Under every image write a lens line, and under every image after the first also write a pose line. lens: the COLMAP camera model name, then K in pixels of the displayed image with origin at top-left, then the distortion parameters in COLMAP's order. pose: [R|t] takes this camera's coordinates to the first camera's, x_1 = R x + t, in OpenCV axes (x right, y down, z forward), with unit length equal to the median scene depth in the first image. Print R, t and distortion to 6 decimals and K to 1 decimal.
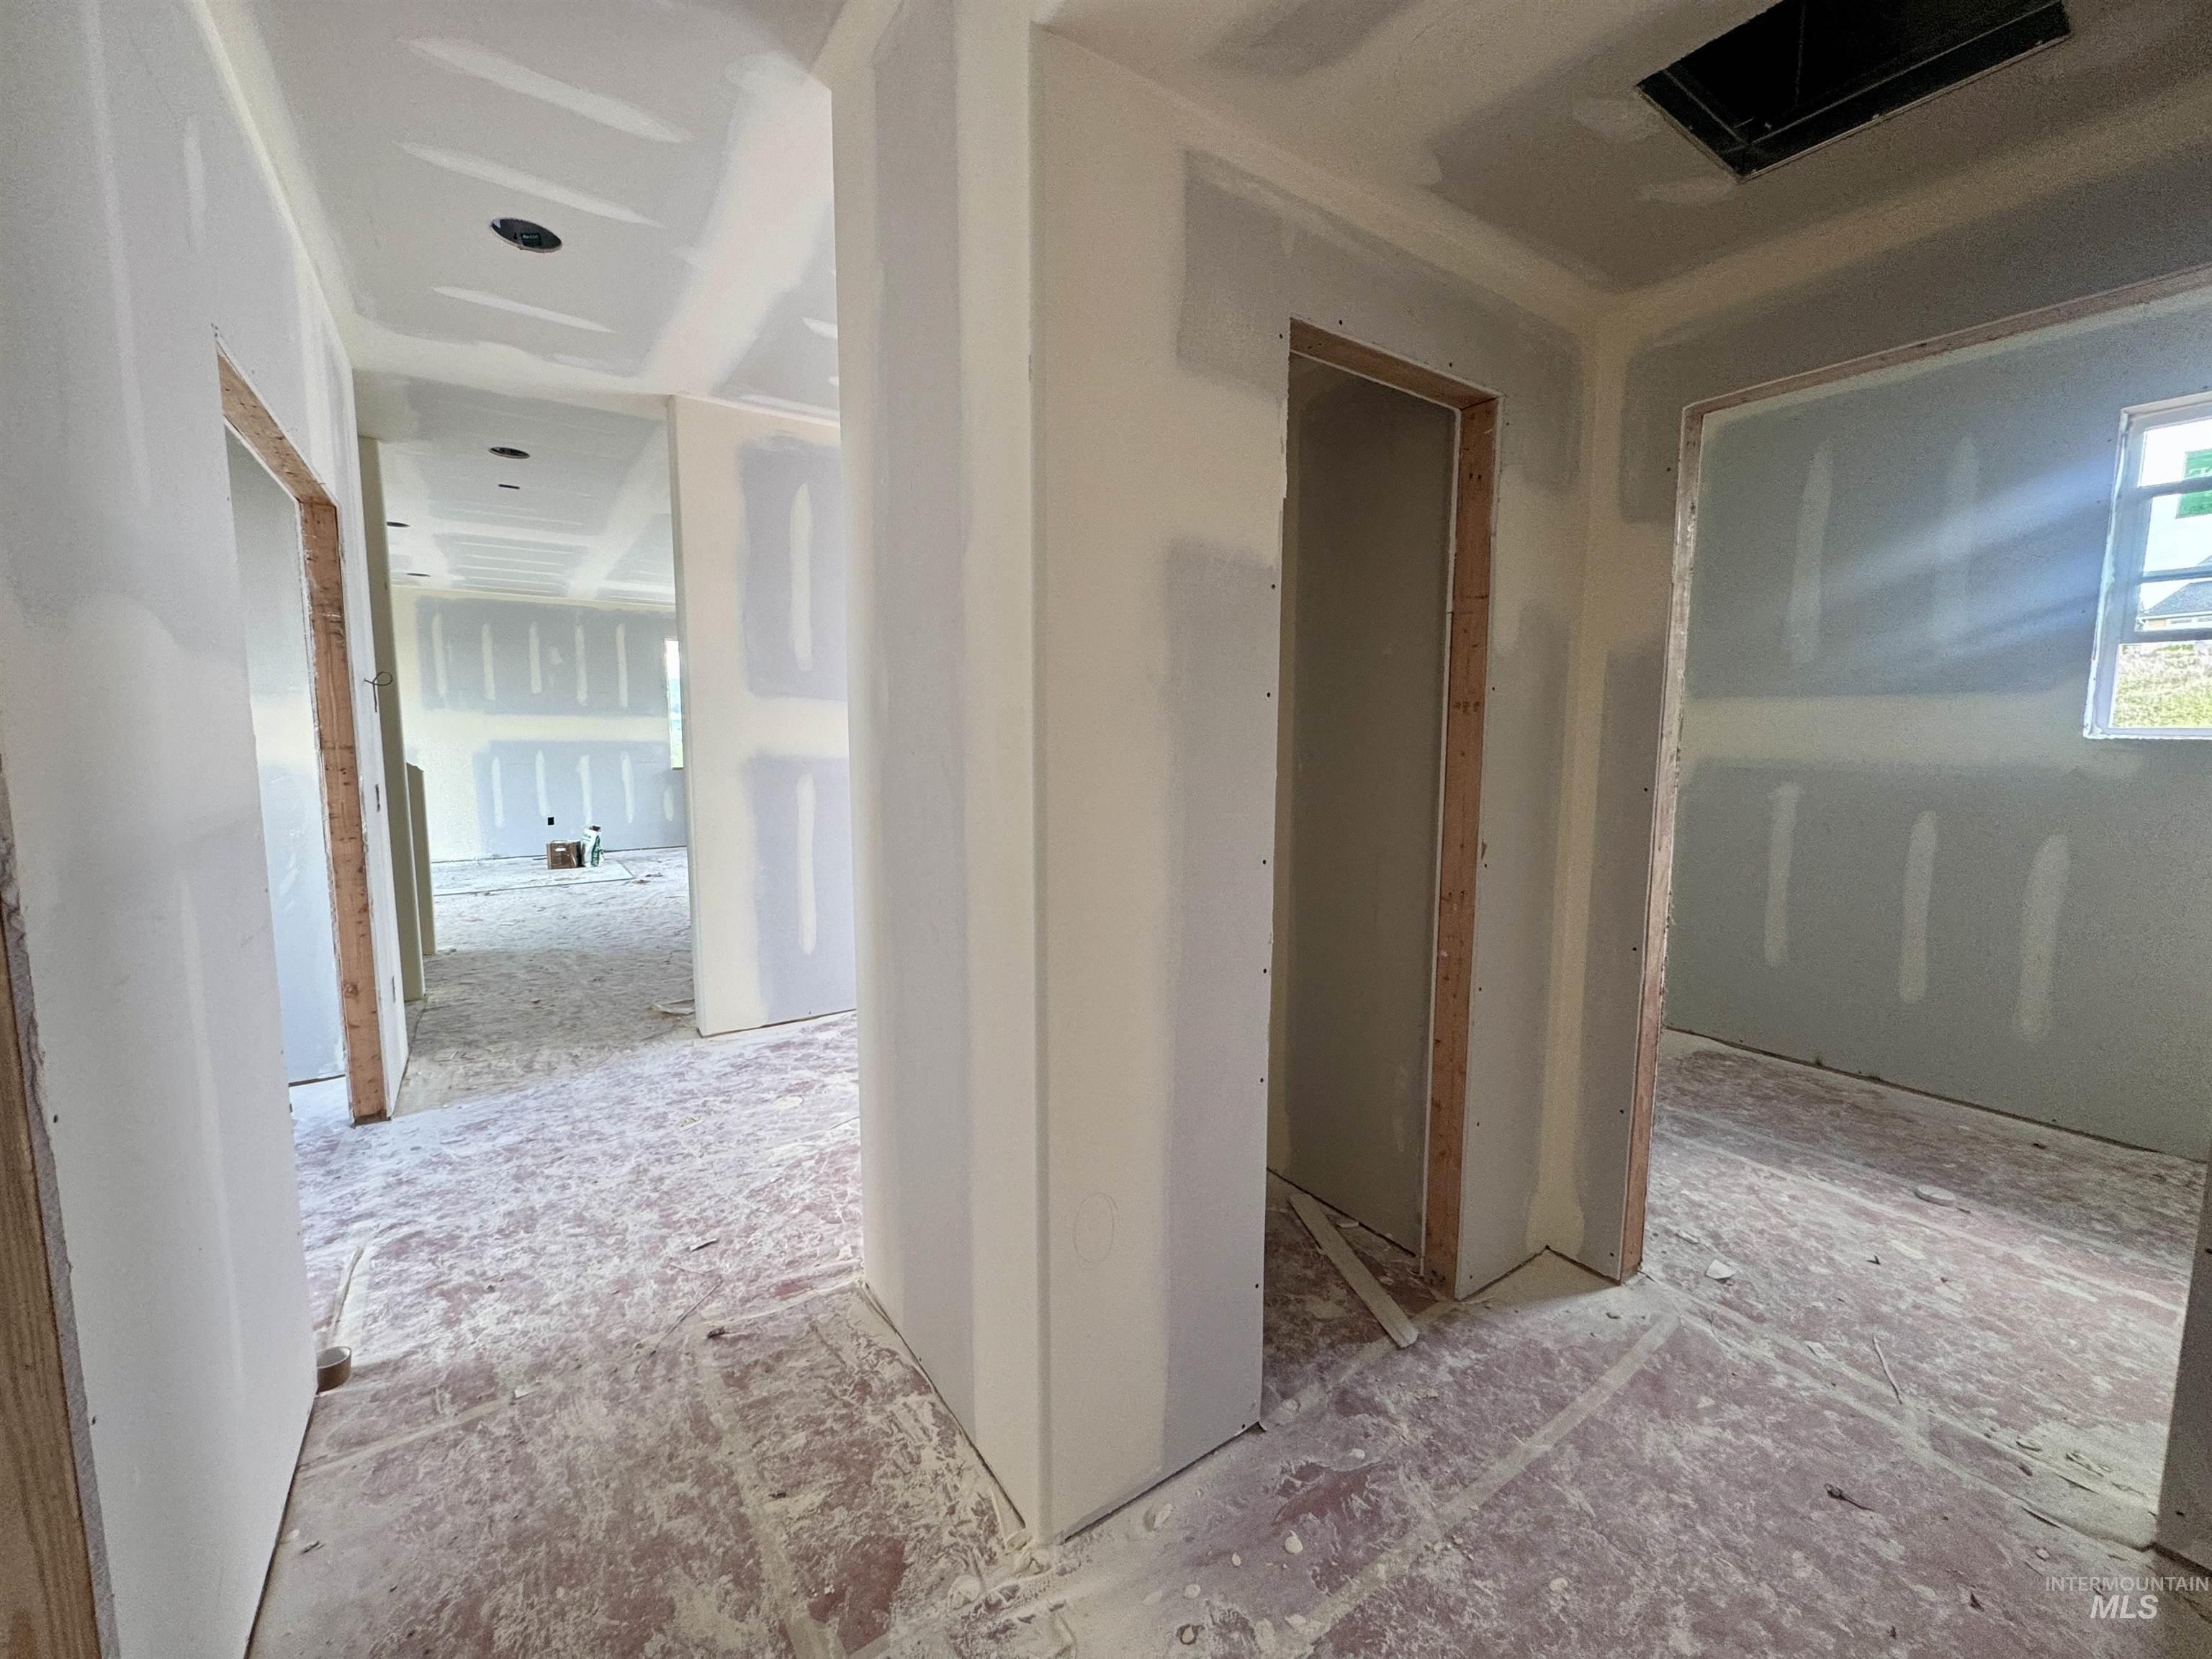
lens RADIAL K [[880.8, 0, 1106.4], [0, 880.8, 827.8], [0, 0, 1]] dist [-0.000648, -0.000045]
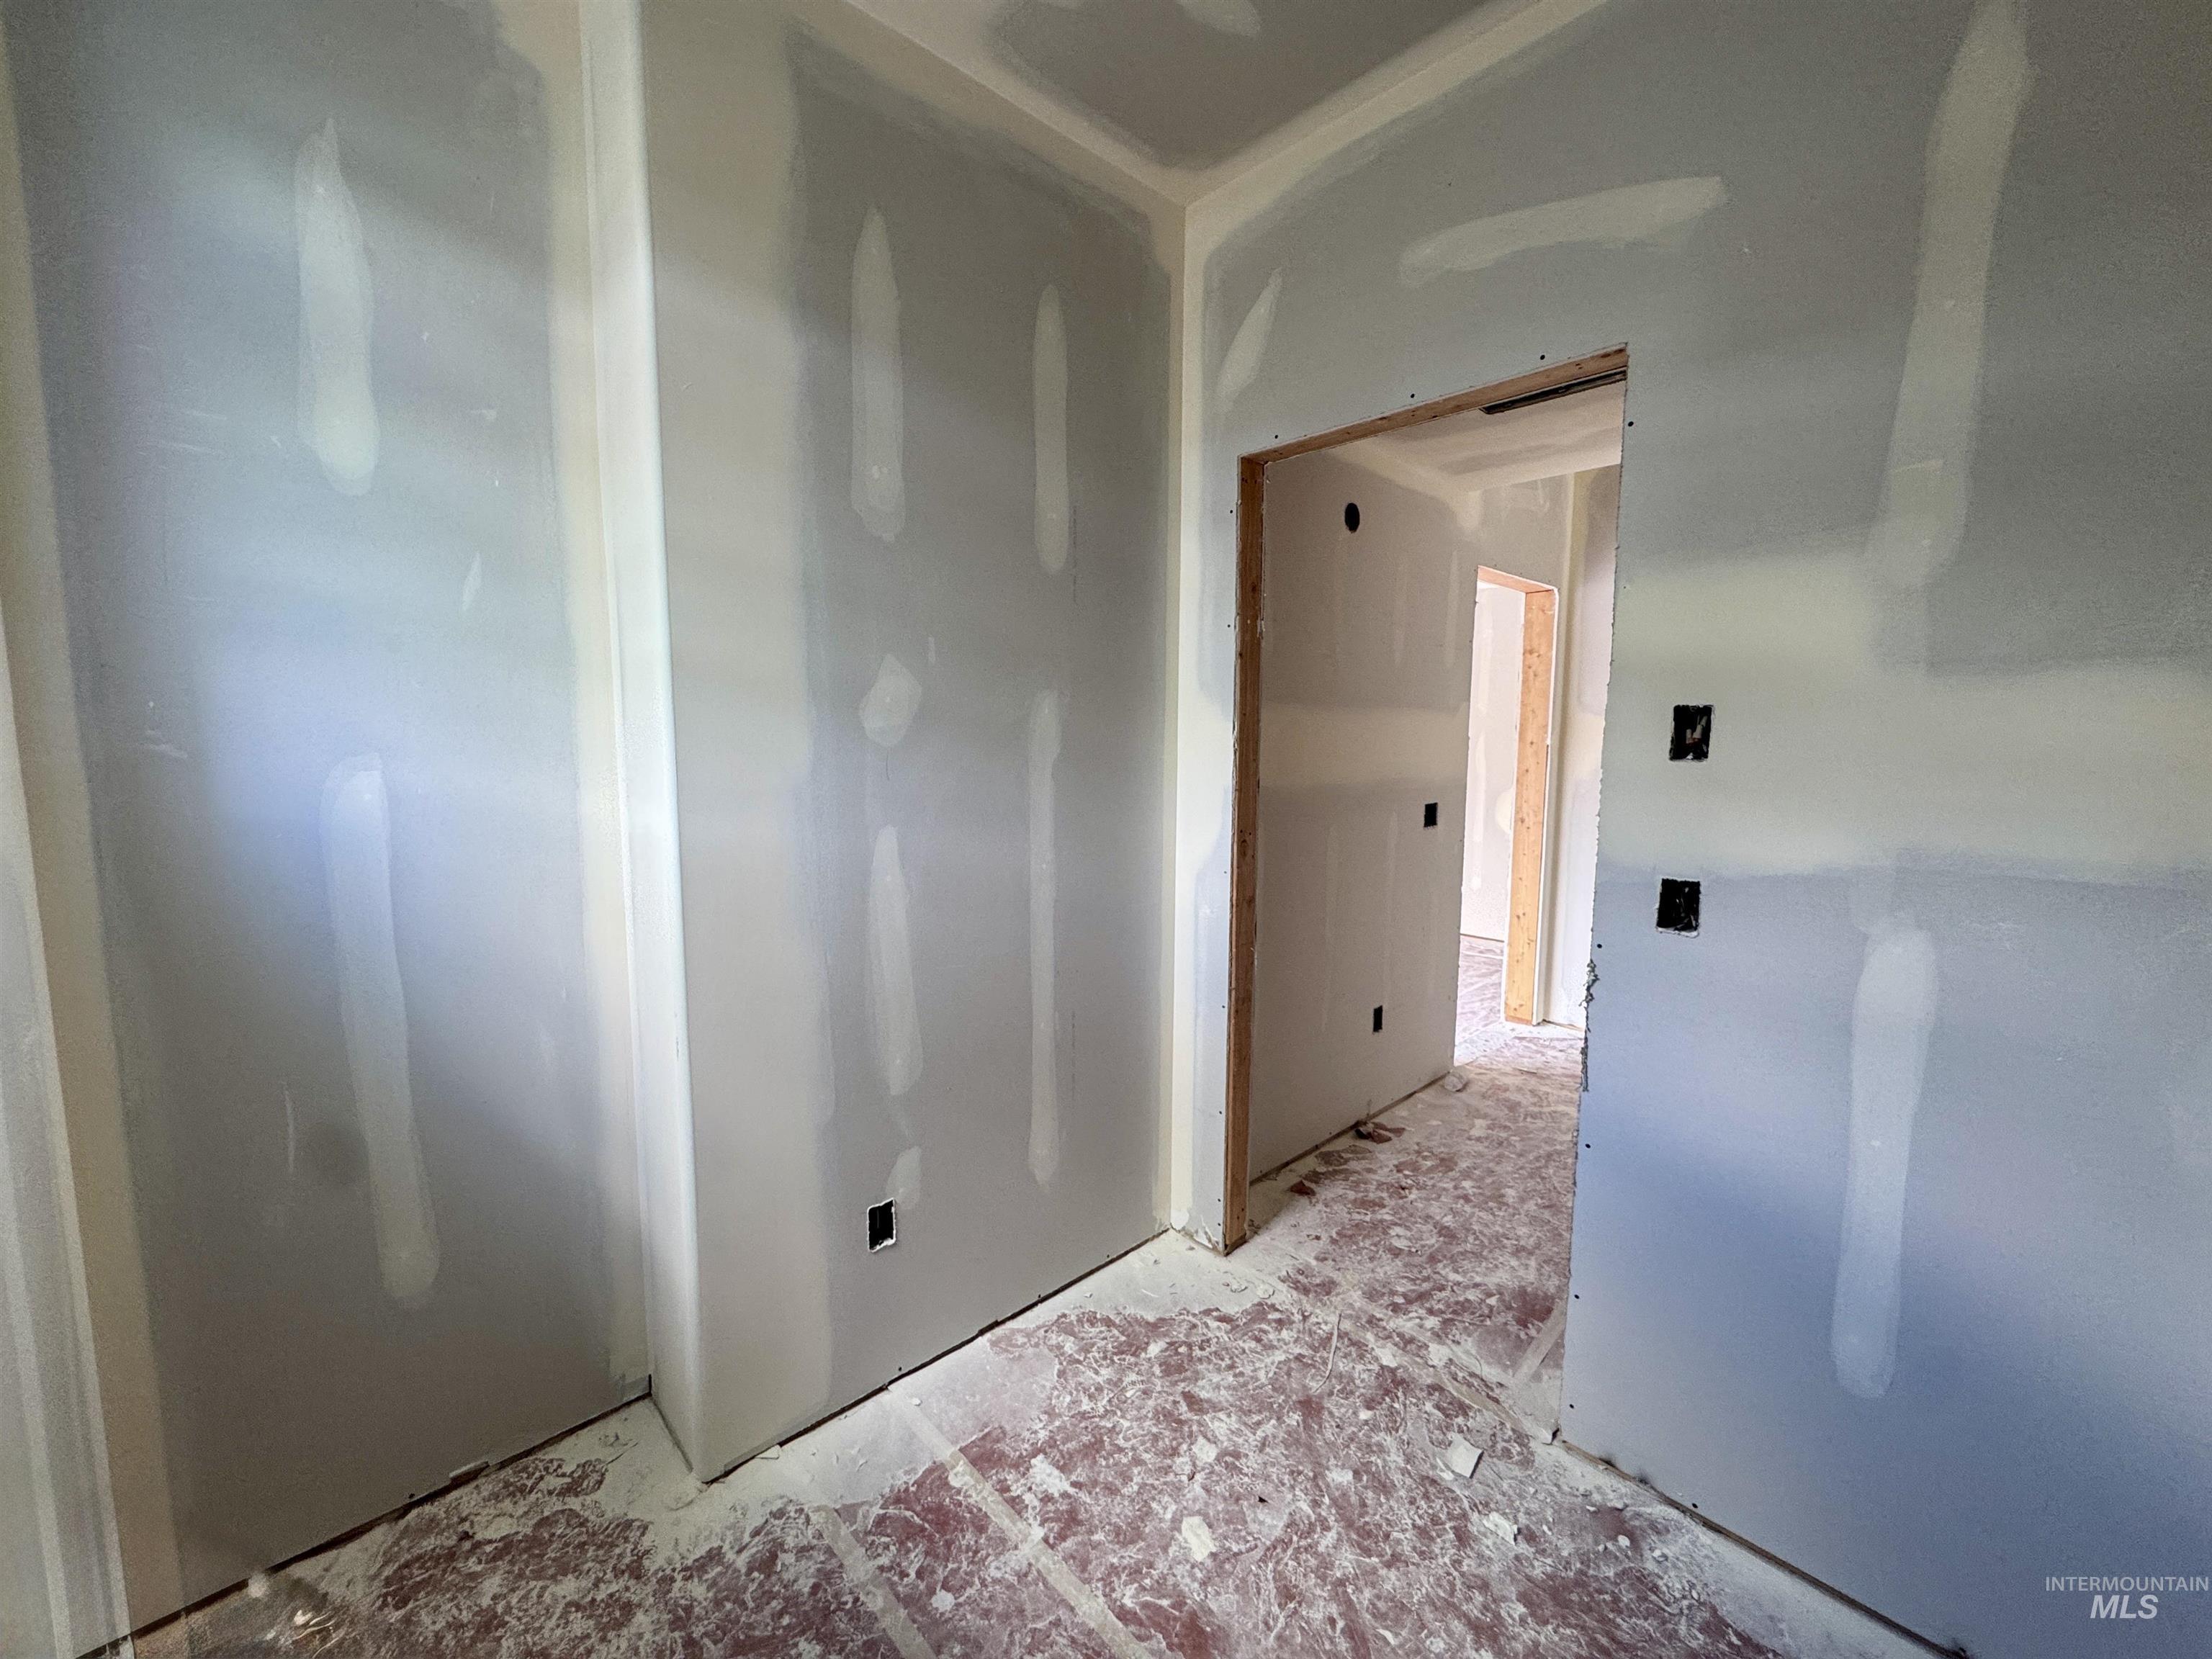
lens RADIAL K [[880.8, 0, 1107.2], [0, 880.8, 828.4], [0, 0, 1]] dist [-0.000648, -0.000045]
pose [[-0.988682, 0.002767, -0.150003, 1.279787], [-0.029112, 0.977289, 0.209902, -0.210348], [0.147177, 0.211893, -0.966147, 1.806271]]
